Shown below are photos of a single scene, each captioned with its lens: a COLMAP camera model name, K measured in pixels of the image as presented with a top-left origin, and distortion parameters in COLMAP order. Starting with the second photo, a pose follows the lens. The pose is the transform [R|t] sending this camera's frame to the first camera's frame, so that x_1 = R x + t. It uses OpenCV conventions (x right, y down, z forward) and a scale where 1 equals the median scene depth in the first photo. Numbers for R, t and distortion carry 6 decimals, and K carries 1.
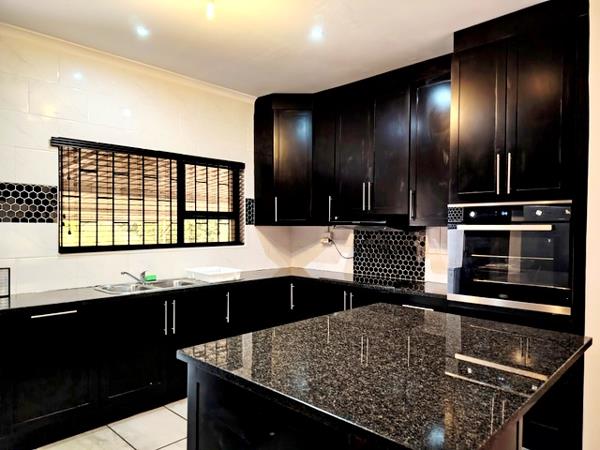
lens RADIAL K [[419.6, 0, 301.0], [0, 419.6, 229.7], [0, 0, 1]] dist [0.027586, -0.003611]
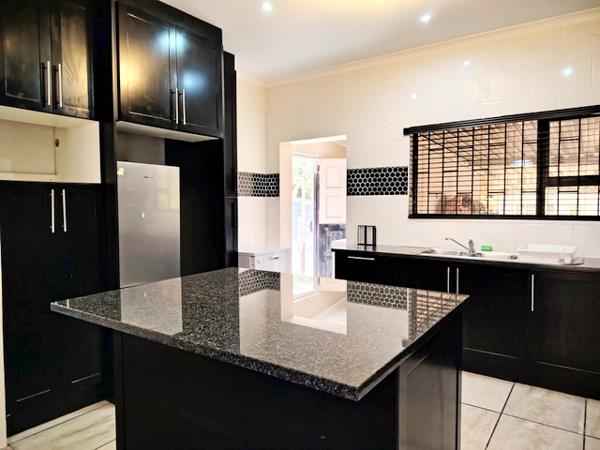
lens RADIAL K [[419.6, 0, 298.3], [0, 419.6, 221.8], [0, 0, 1]] dist [0.027586, -0.003611]
pose [[0.169310, 0.048257, -0.984381, 0.518411], [0.001637, 0.998785, 0.049245, 0.002540], [0.985562, -0.009949, 0.169025, 0.374020]]
